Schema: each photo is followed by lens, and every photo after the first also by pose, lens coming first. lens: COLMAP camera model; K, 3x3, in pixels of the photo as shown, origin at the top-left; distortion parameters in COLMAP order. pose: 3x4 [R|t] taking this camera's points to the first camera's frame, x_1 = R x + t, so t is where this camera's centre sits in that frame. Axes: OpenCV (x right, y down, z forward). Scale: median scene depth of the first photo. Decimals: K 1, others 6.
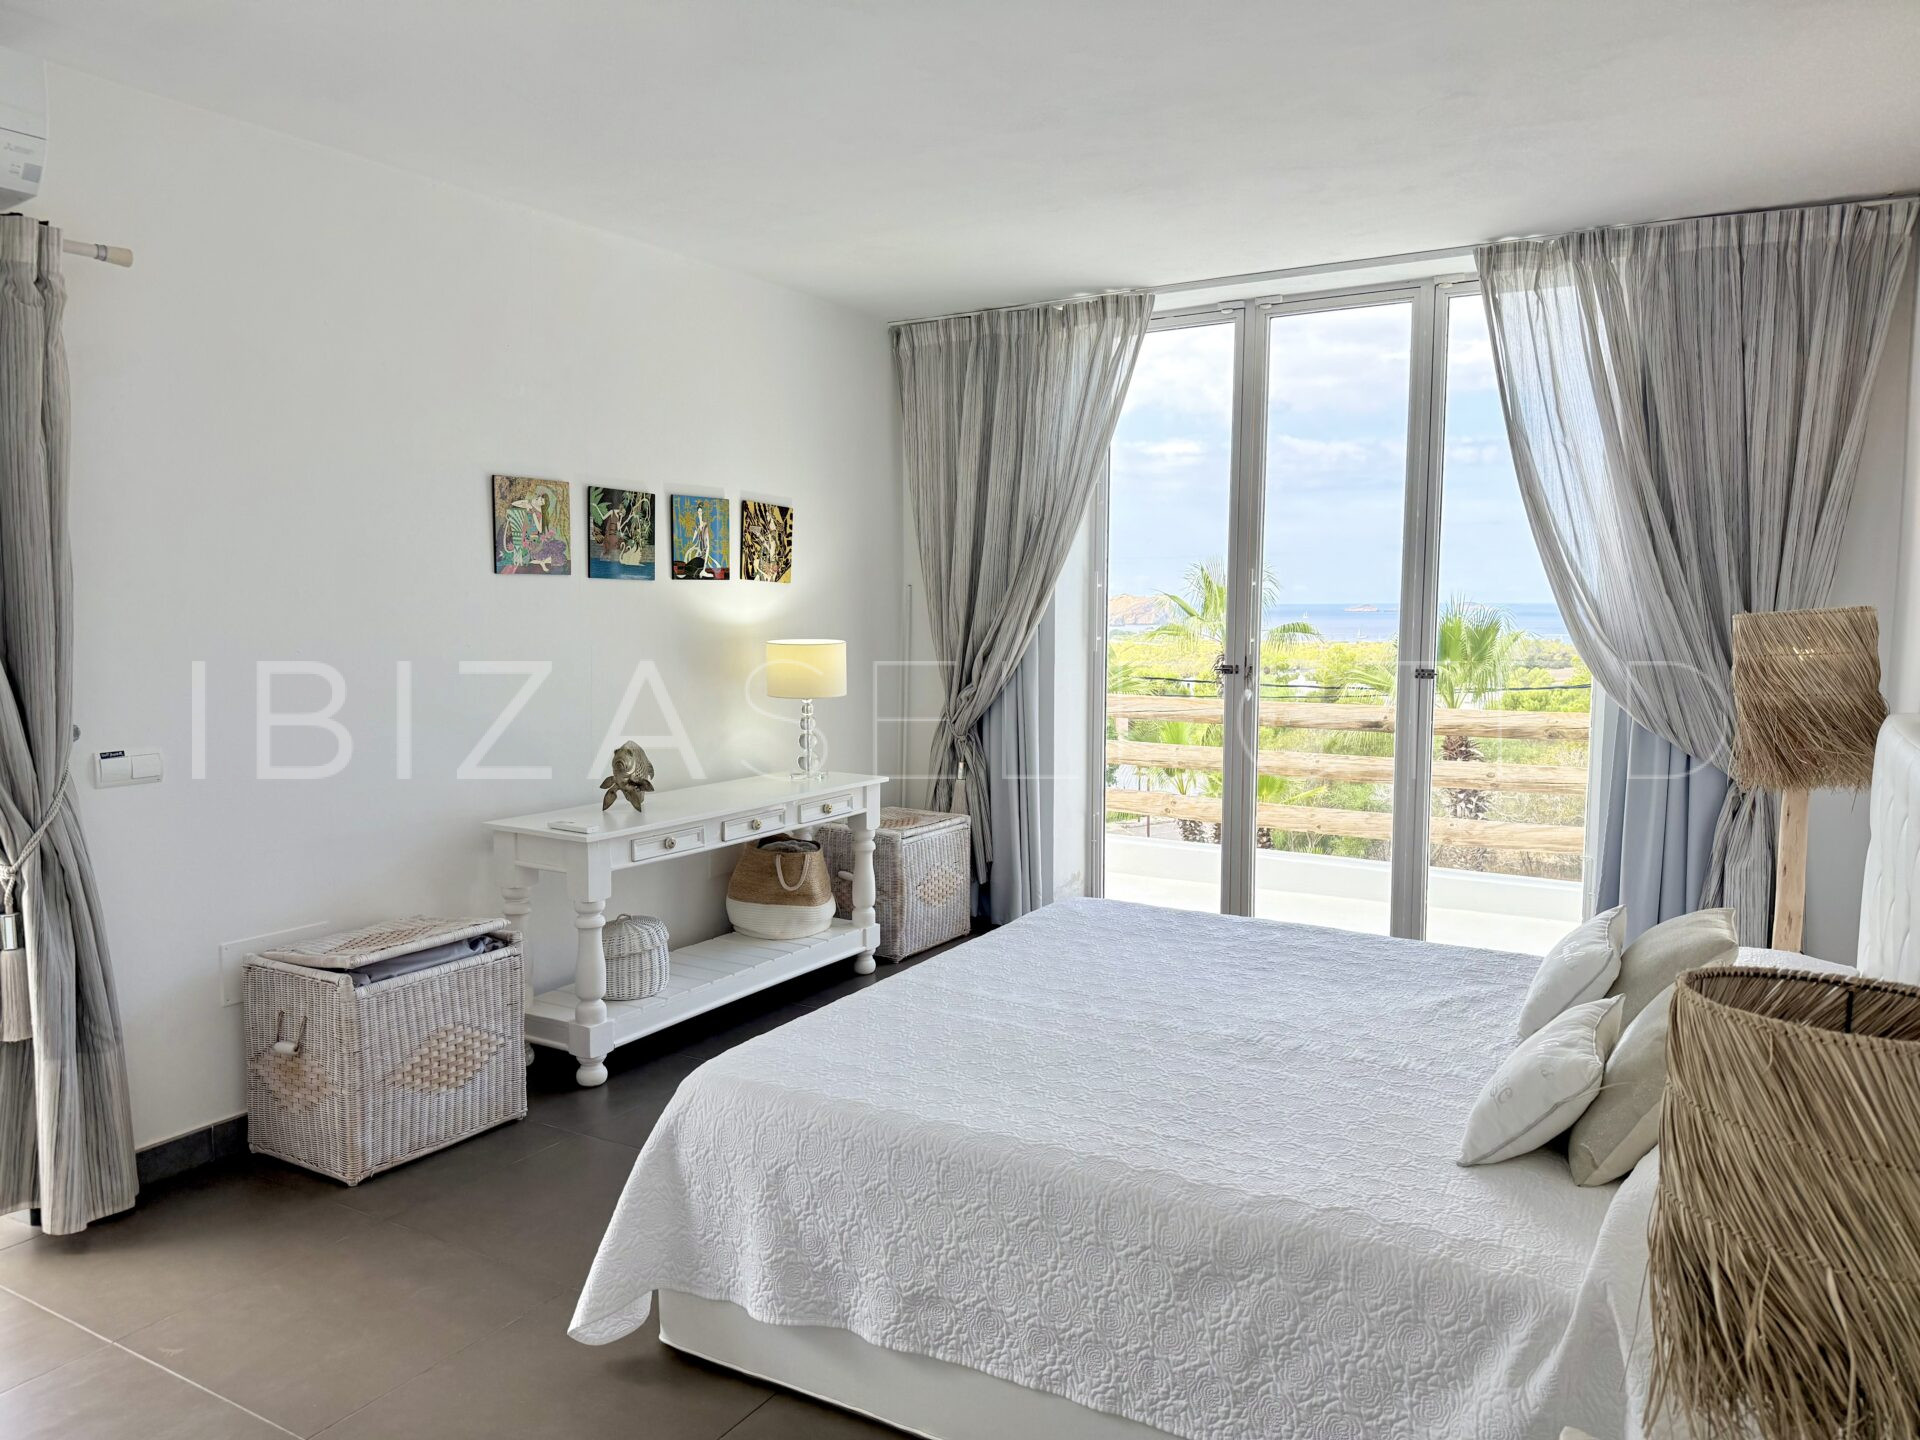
lens RADIAL K [[1347.7, 0, 948.6], [0, 1347.7, 752.5], [0, 0, 1]] dist [0.032464, -0.036382]
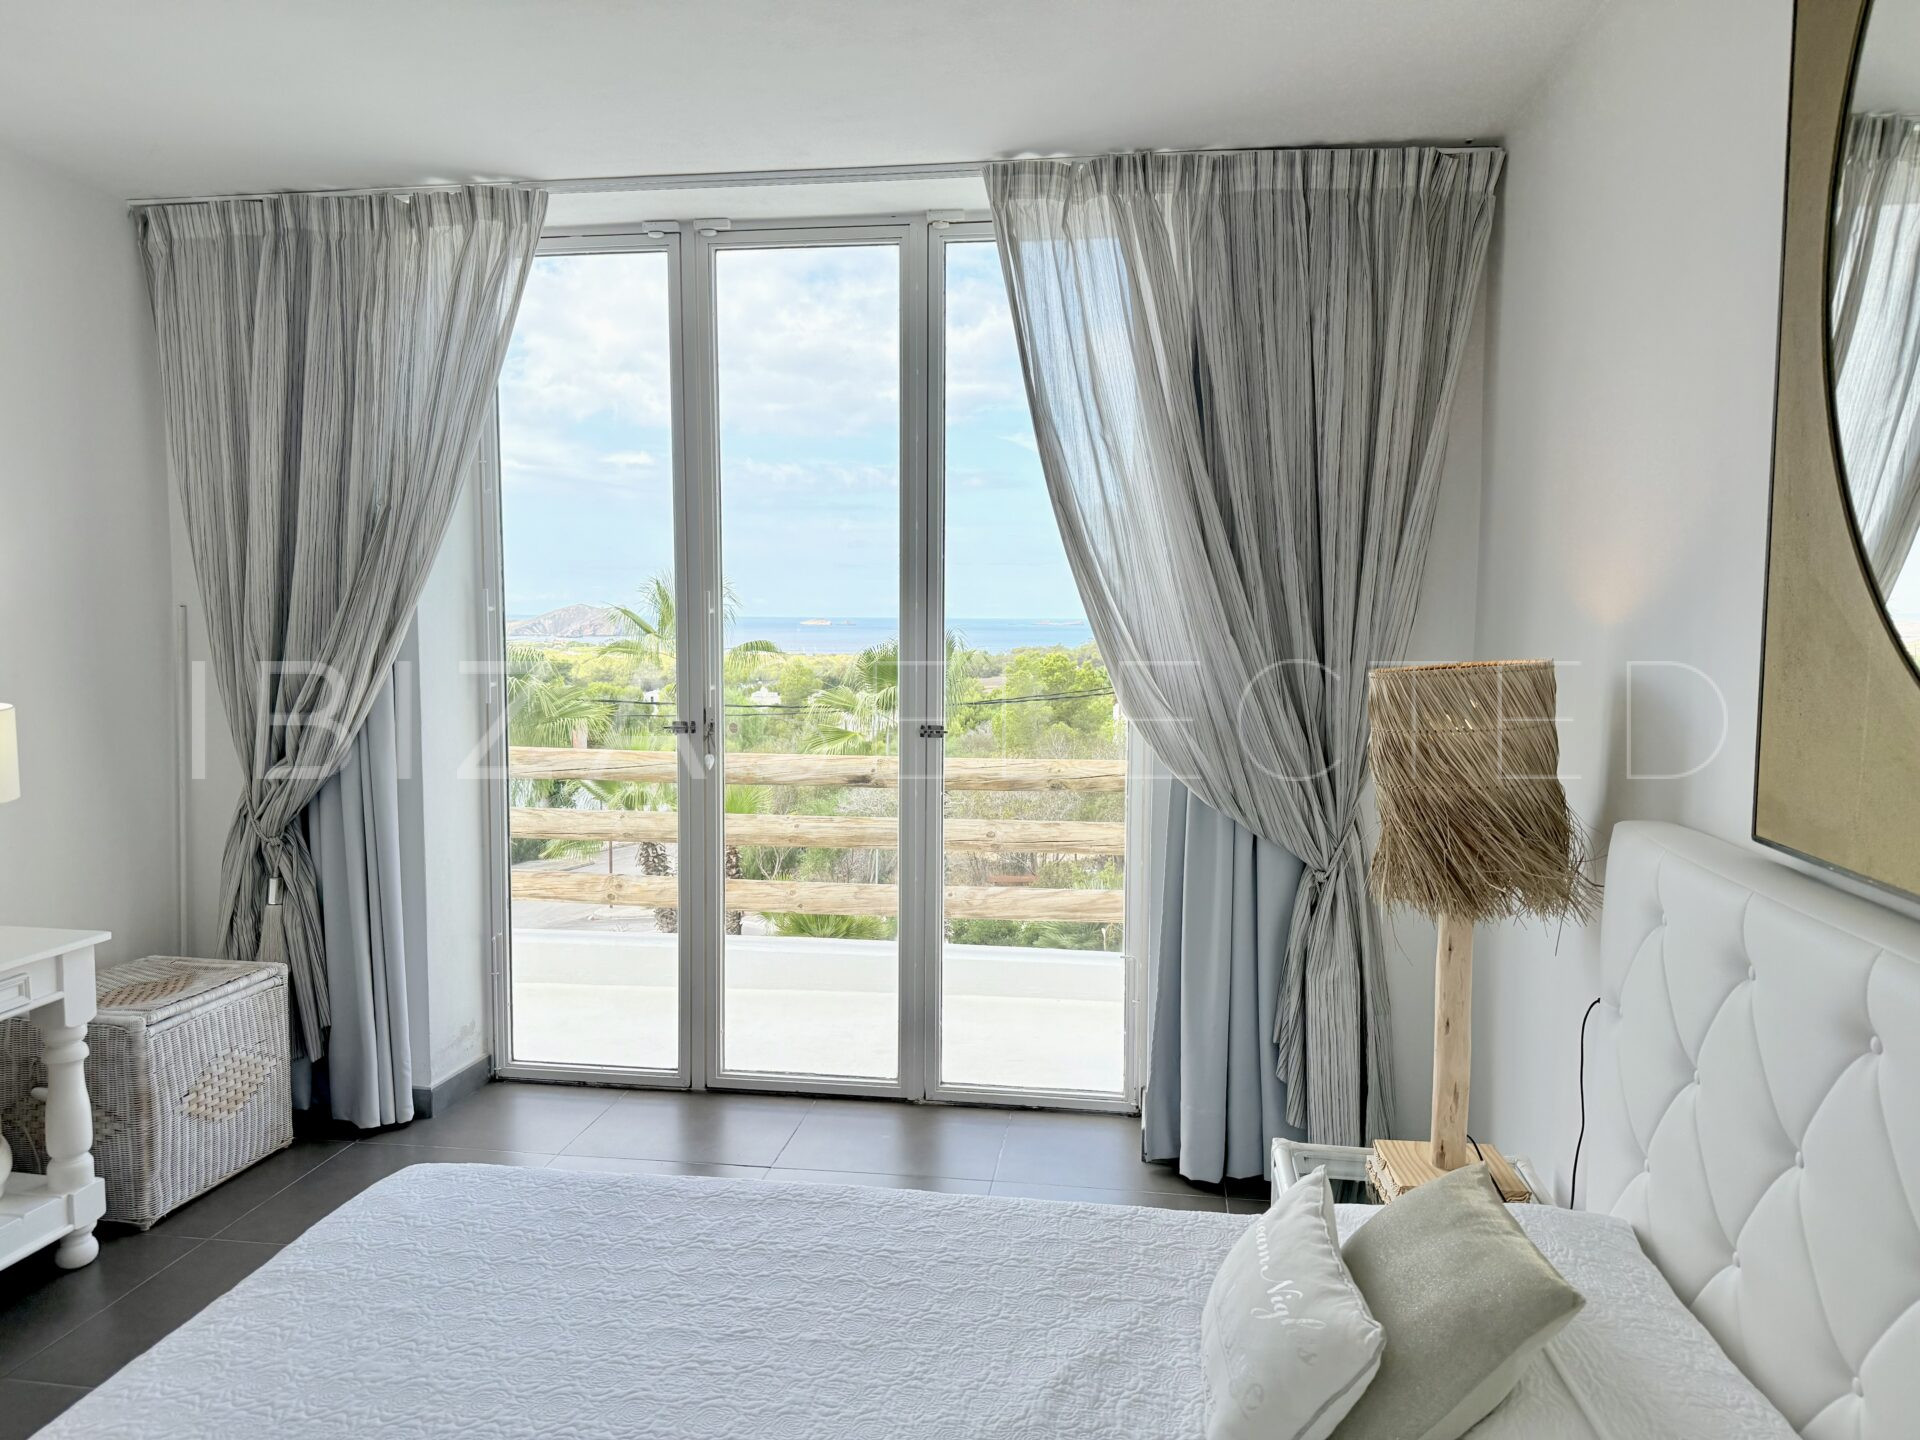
lens RADIAL K [[1347.7, 0, 946.8], [0, 1347.7, 740.3], [0, 0, 1]] dist [0.032464, -0.036382]
pose [[0.923751, -0.029545, 0.381853, 0.068448], [0.036249, 0.999289, -0.010373, -0.045334], [-0.381275, 0.023424, 0.924165, 0.293452]]
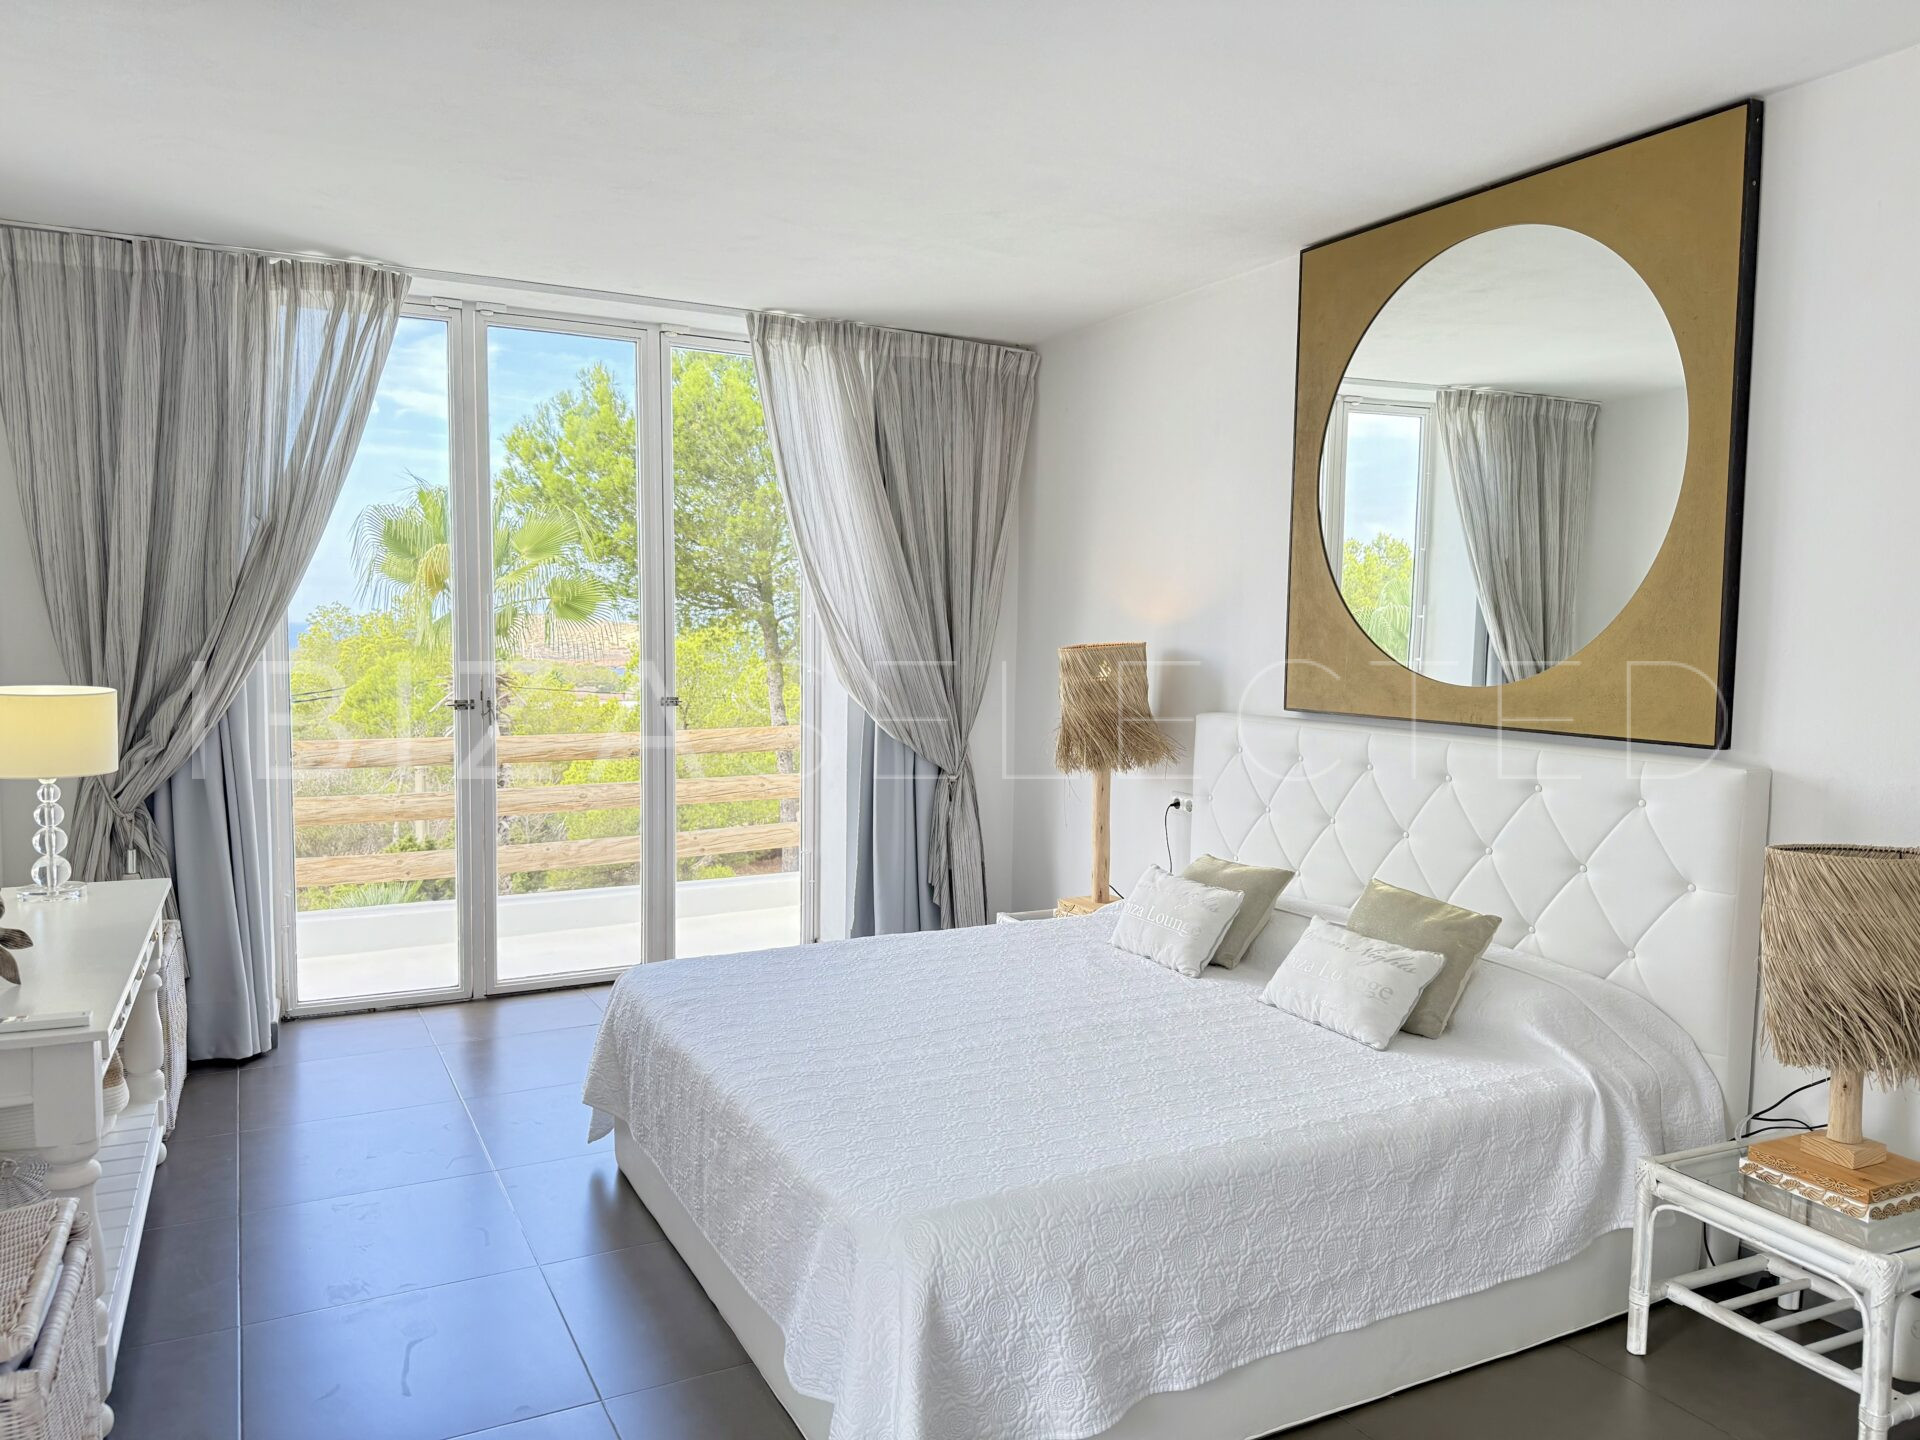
lens RADIAL K [[1347.7, 0, 954.2], [0, 1347.7, 759.5], [0, 0, 1]] dist [0.032464, -0.036382]
pose [[0.521944, -0.076527, 0.849540, -0.427186], [0.083943, 0.995741, 0.038124, -0.034915], [-0.848839, 0.051414, 0.526145, 0.265706]]
